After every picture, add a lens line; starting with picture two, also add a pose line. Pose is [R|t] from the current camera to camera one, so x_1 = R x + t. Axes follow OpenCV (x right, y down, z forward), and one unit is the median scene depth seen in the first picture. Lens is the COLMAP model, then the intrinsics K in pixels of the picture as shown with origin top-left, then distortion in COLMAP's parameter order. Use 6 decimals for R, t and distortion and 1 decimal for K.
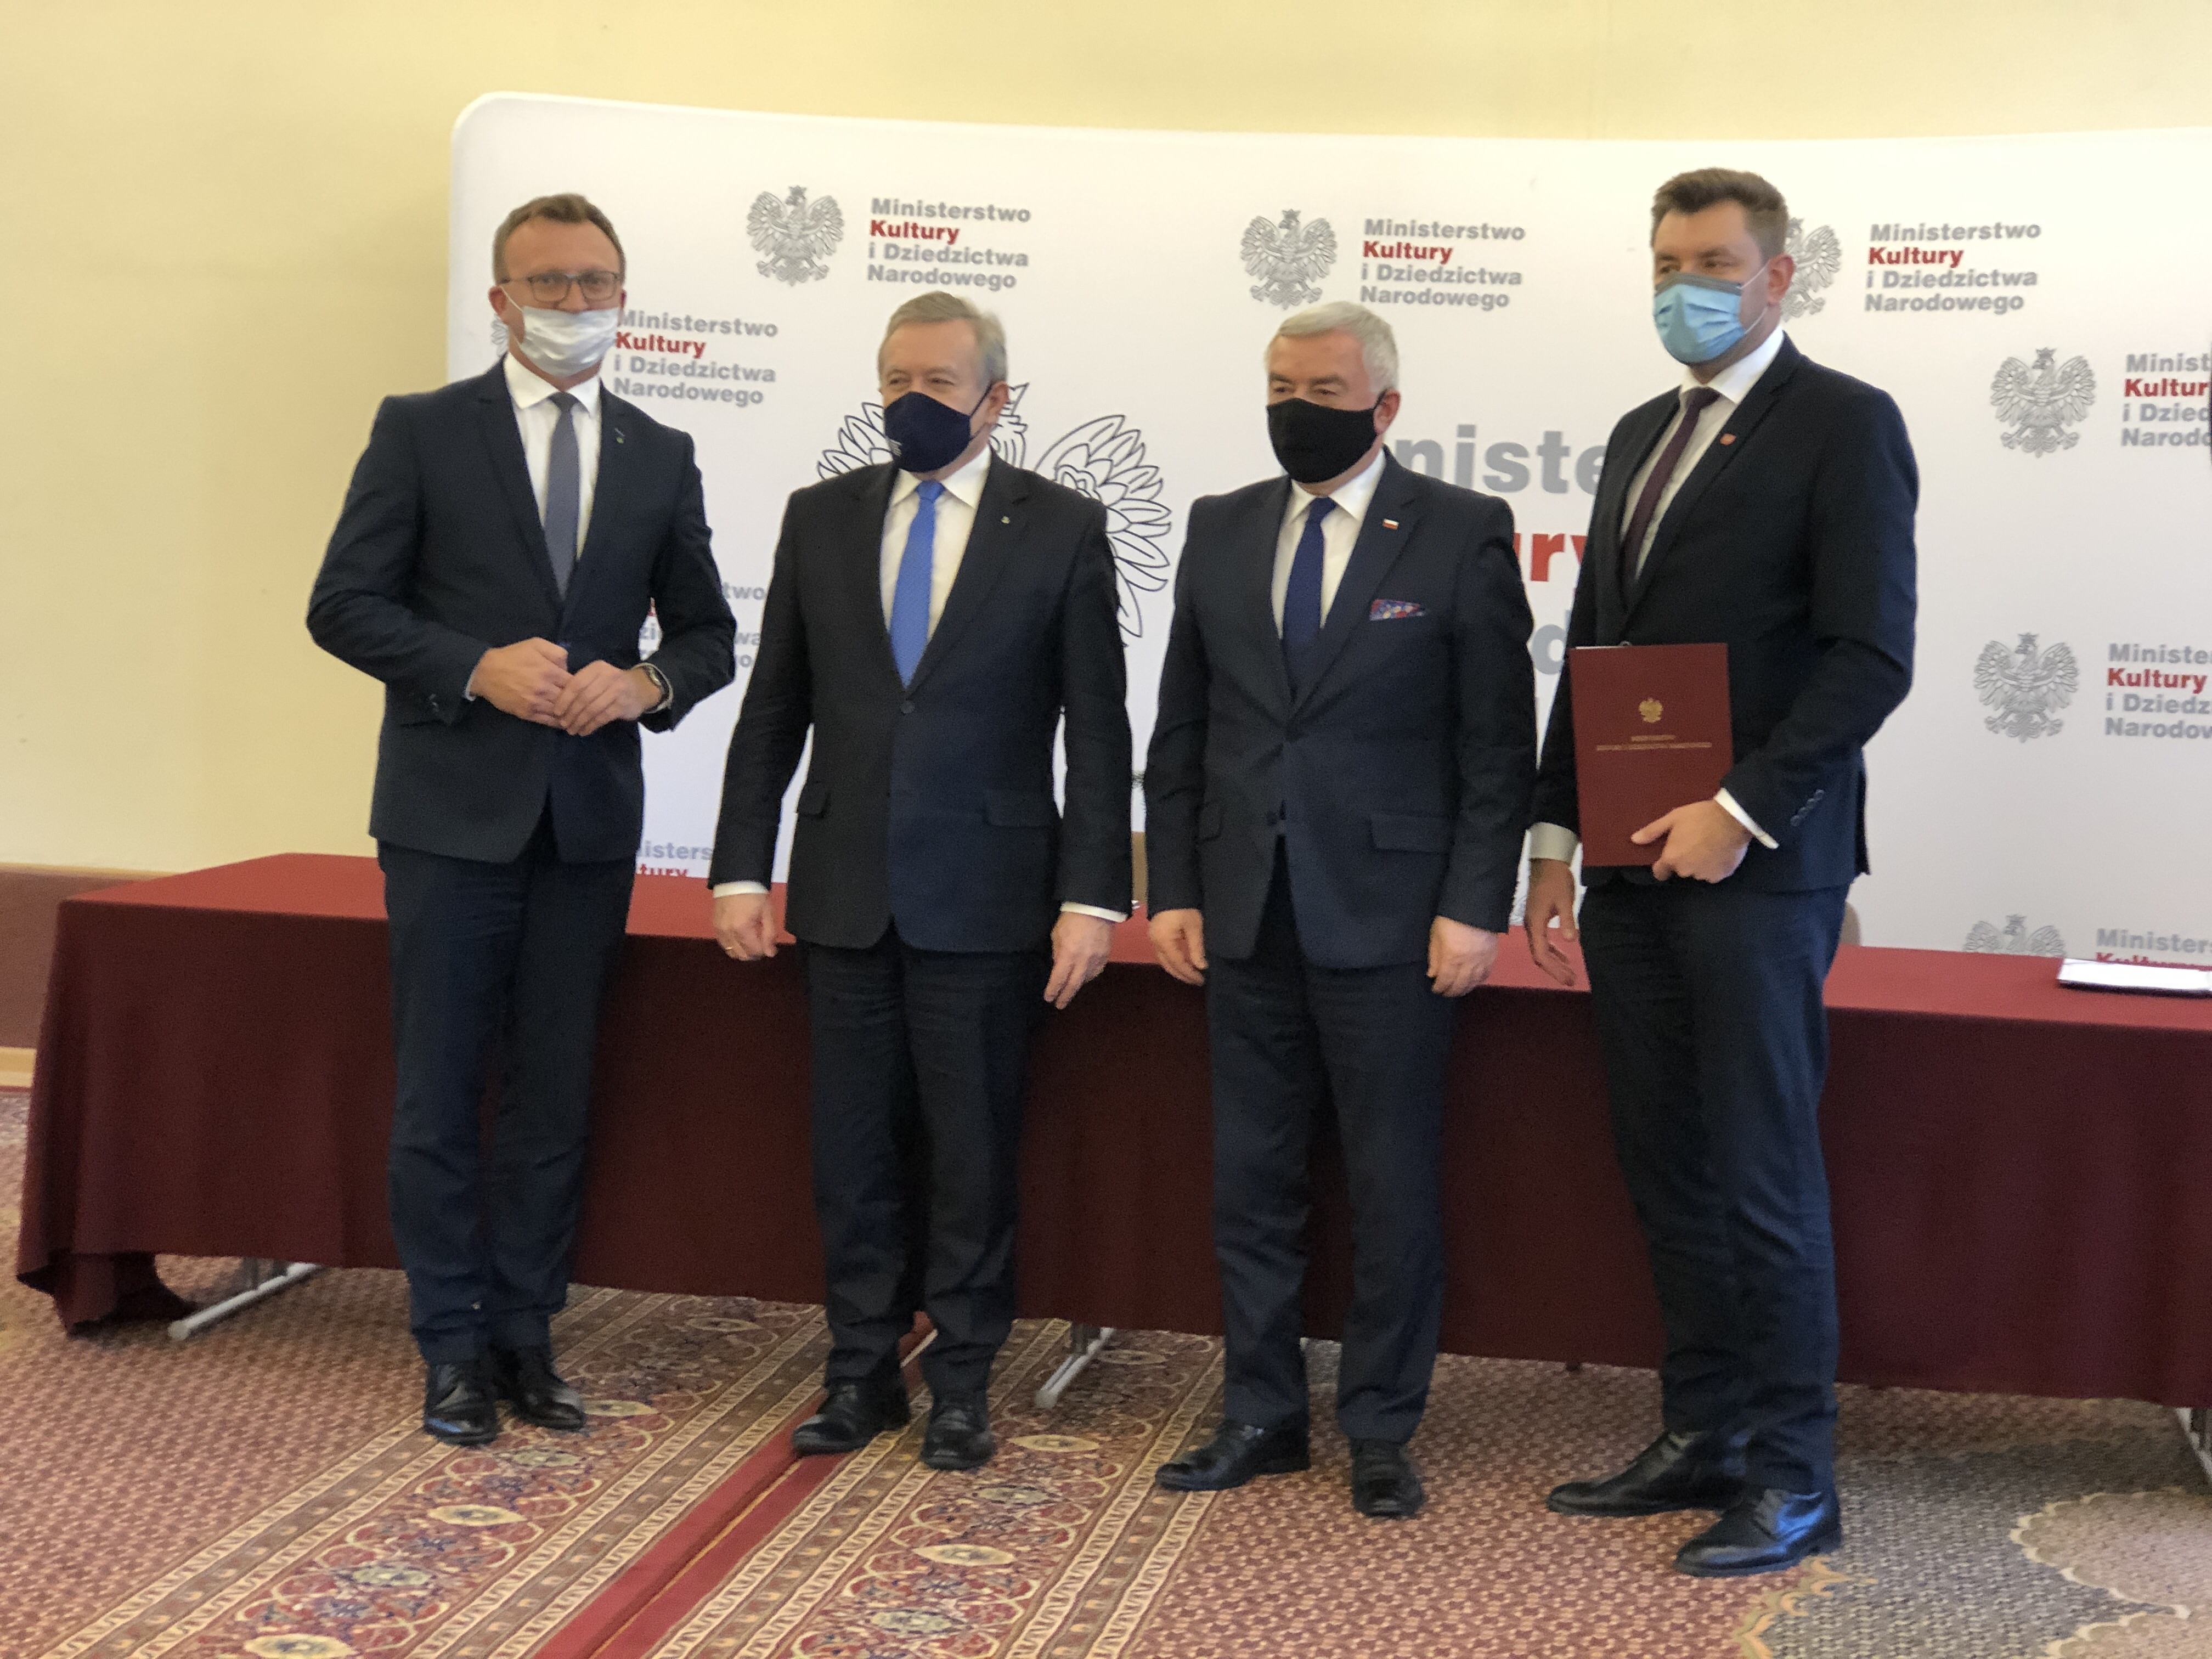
lens RADIAL K [[3569.0, 0, 1119.1], [0, 3569.0, 837.9], [0, 0, 1]] dist [0.034627, 0.000000]
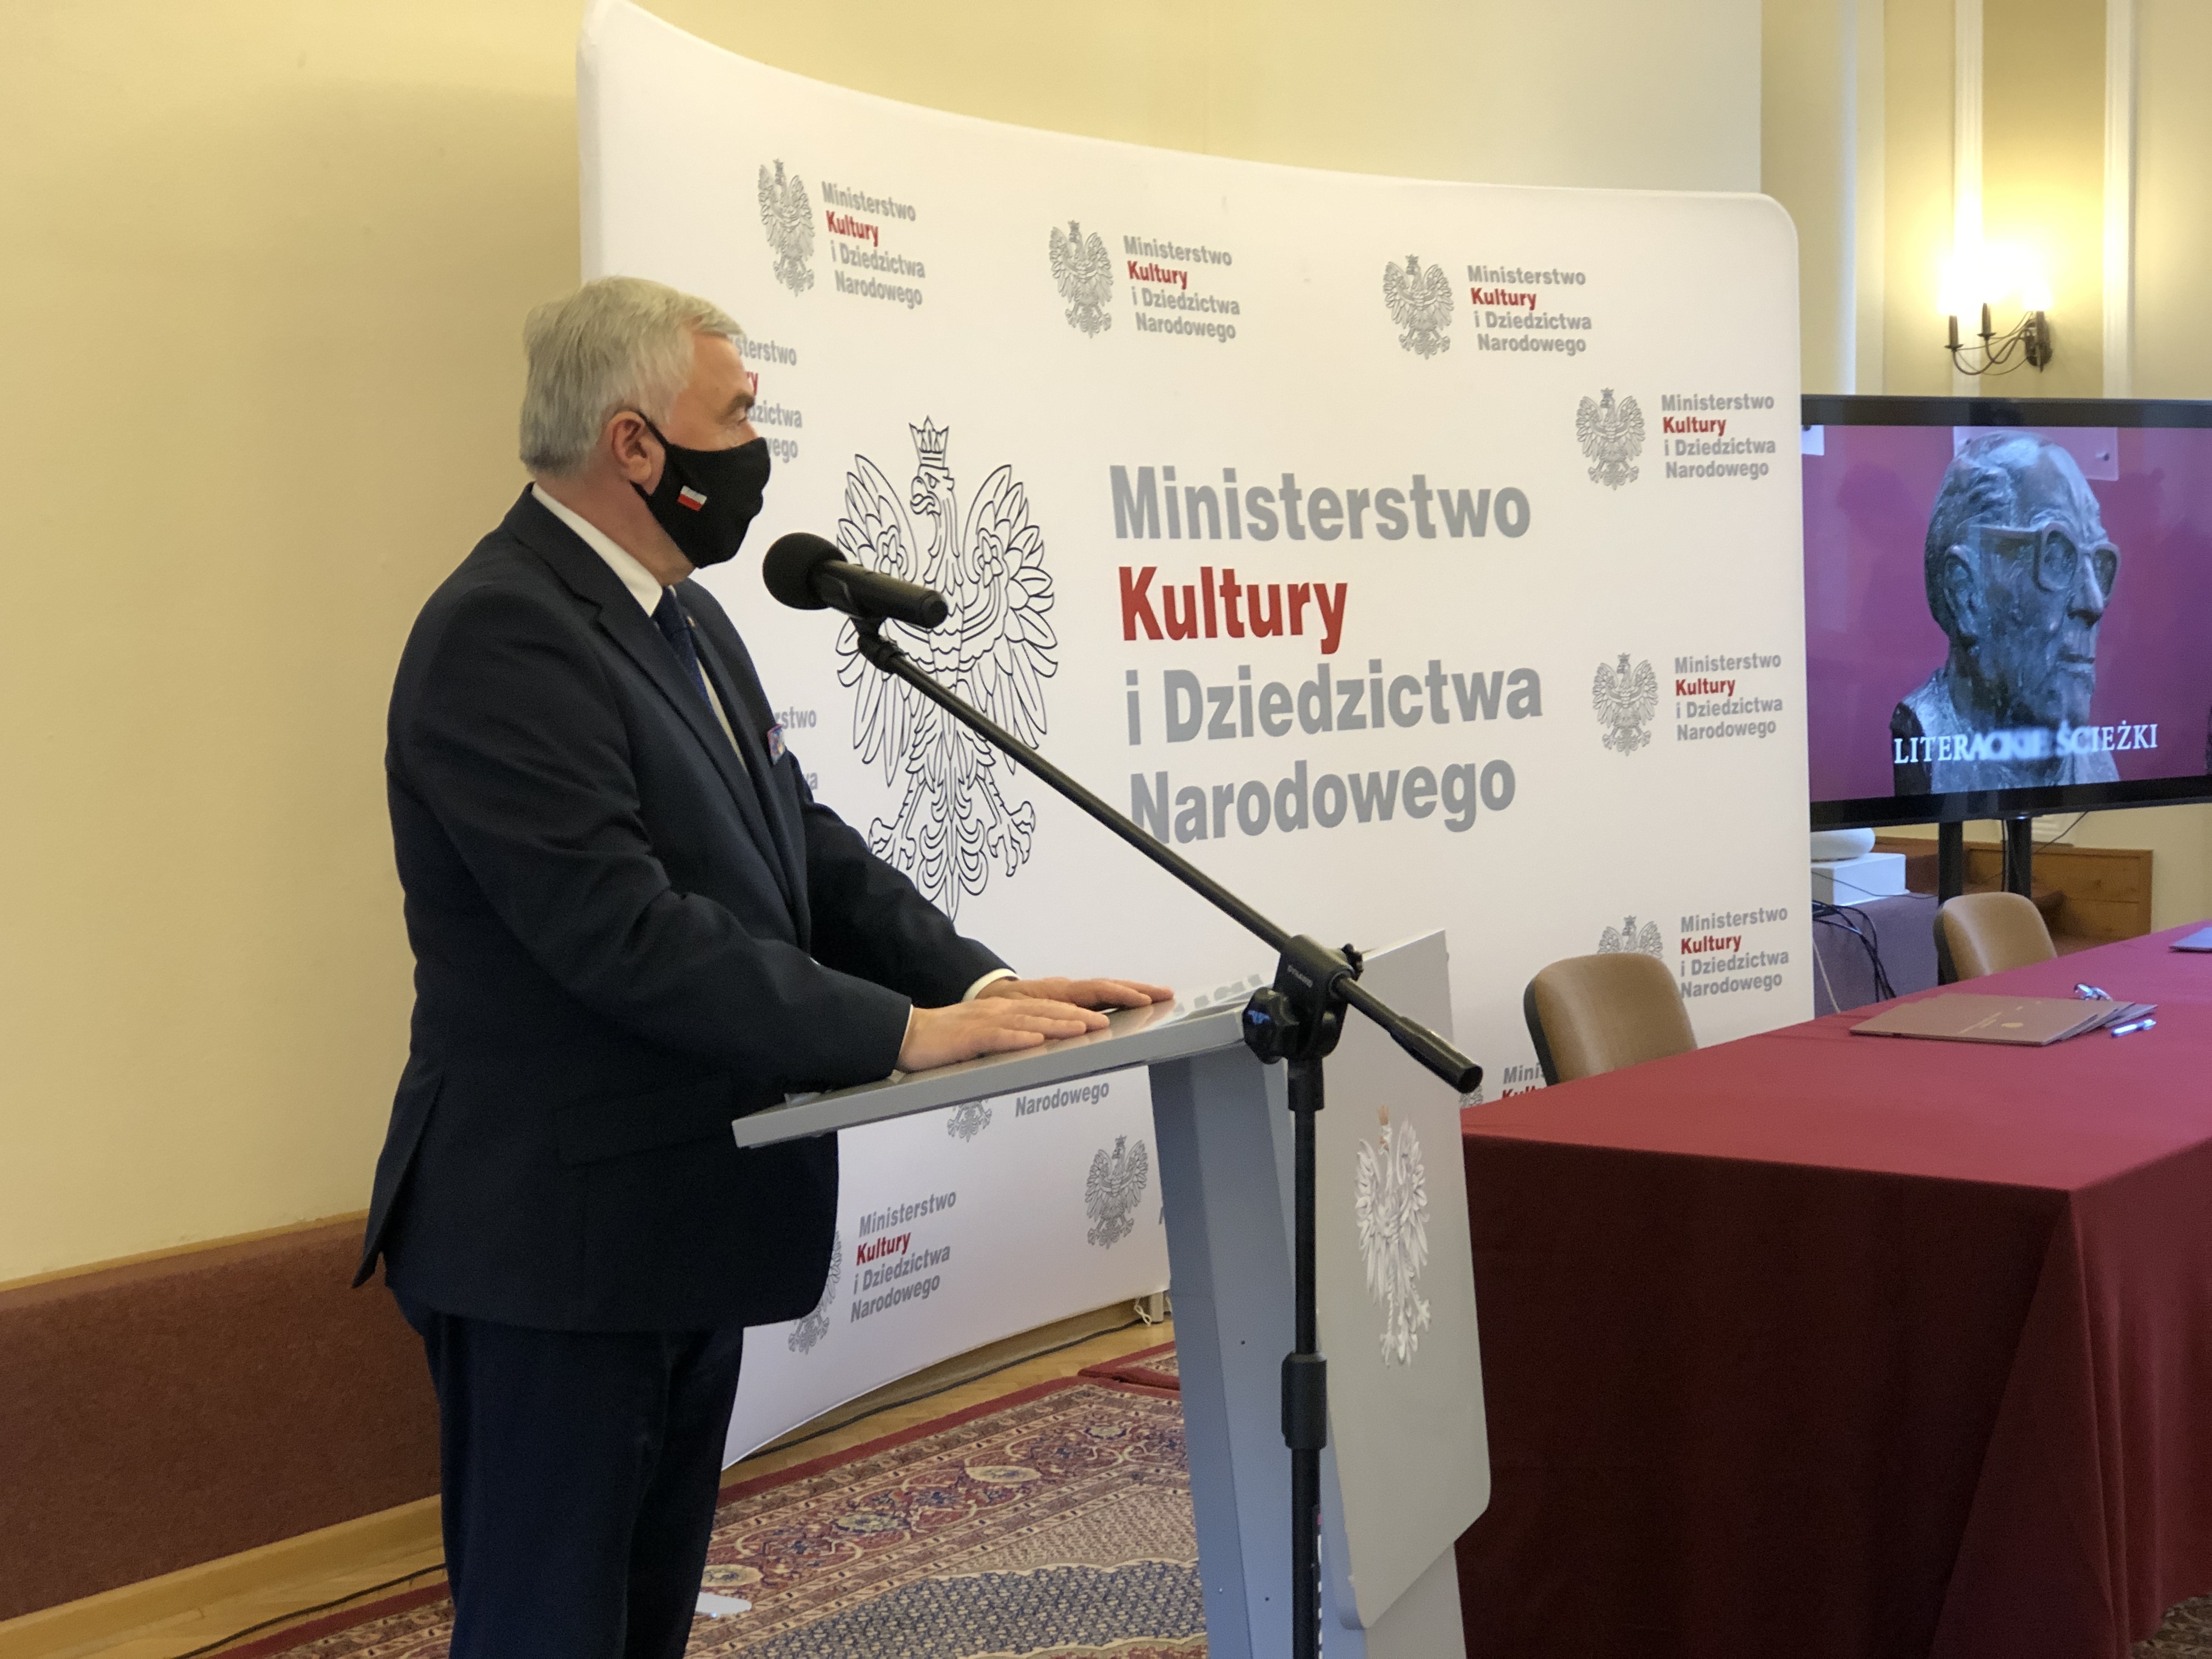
lens RADIAL K [[3569.0, 0, 1116.9], [0, 3569.0, 813.2], [0, 0, 1]] dist [0.034627, 0.000000]
pose [[0.433632, -0.104252, 0.895039, -0.954881], [0.113697, 0.991676, 0.060424, -0.113140], [-0.893888, 0.075561, 0.441876, 0.822713]]
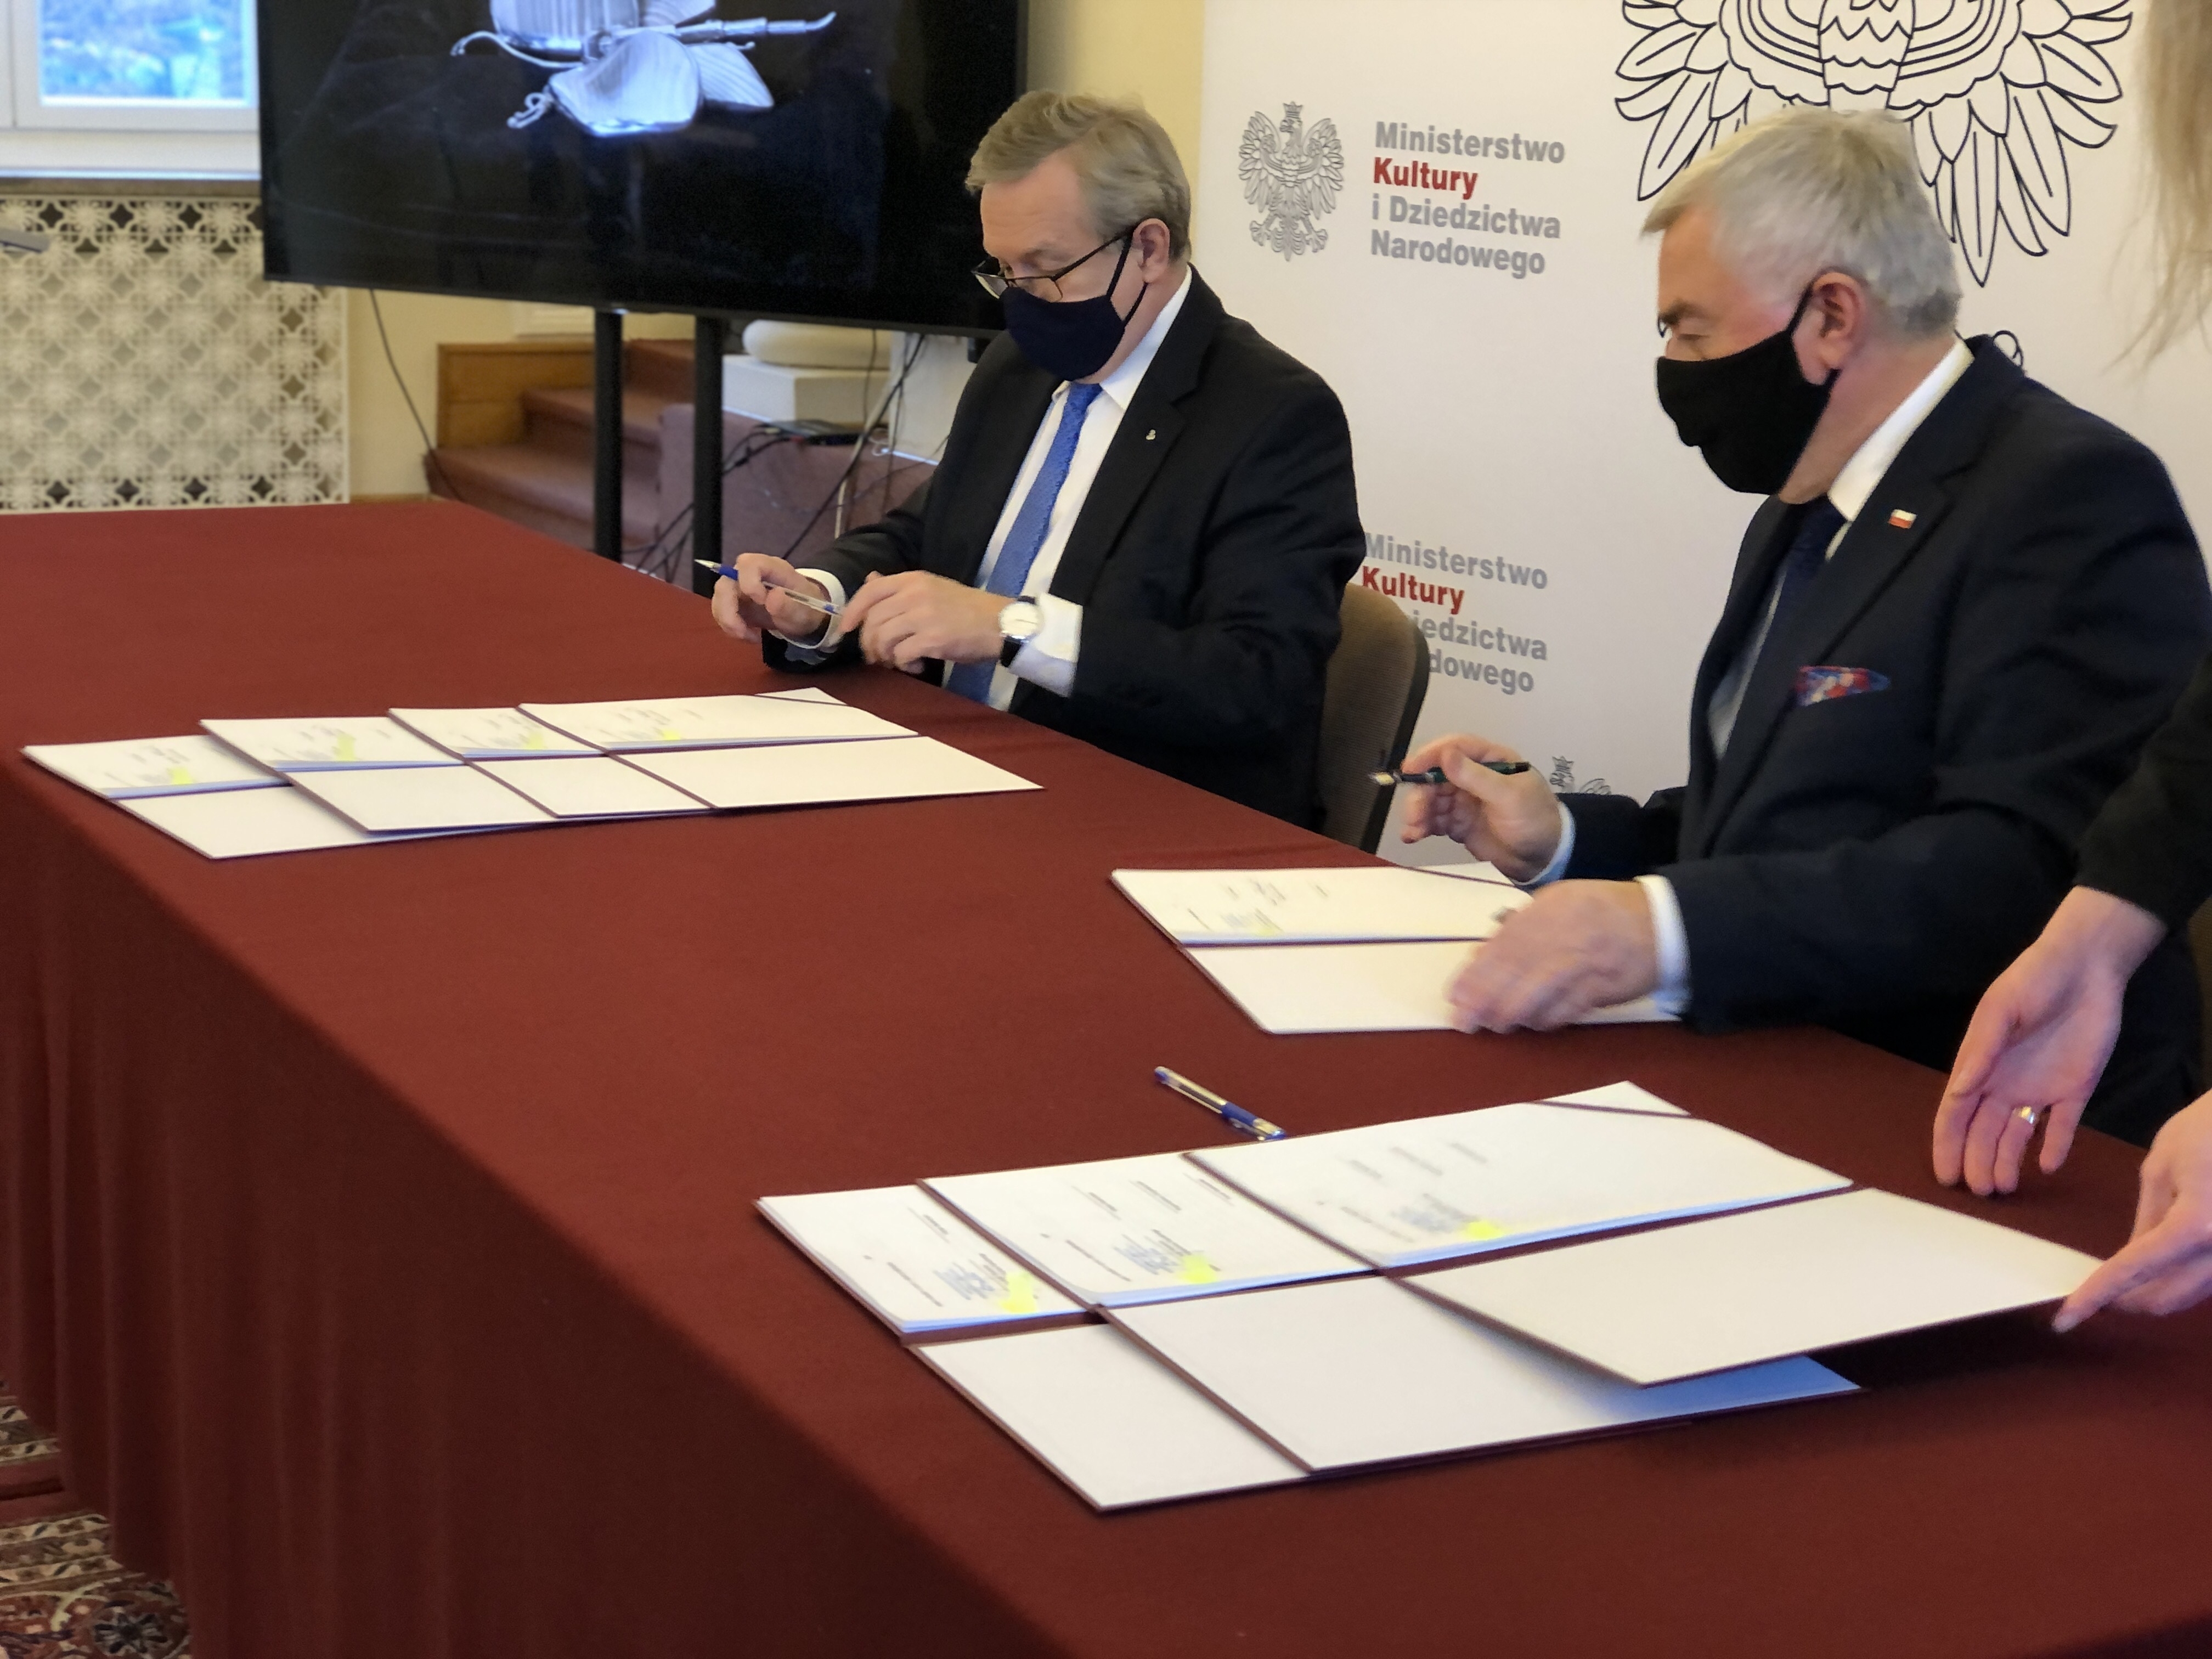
lens RADIAL K [[3569.0, 0, 1123.5], [0, 3569.0, 839.6], [0, 0, 1]] dist [0.034627, 0.000000]
pose [[0.615153, 0.149499, -0.774104, 0.455630], [-0.081922, 0.988663, 0.125835, -0.030060], [0.784140, -0.013992, 0.620426, 0.735899]]
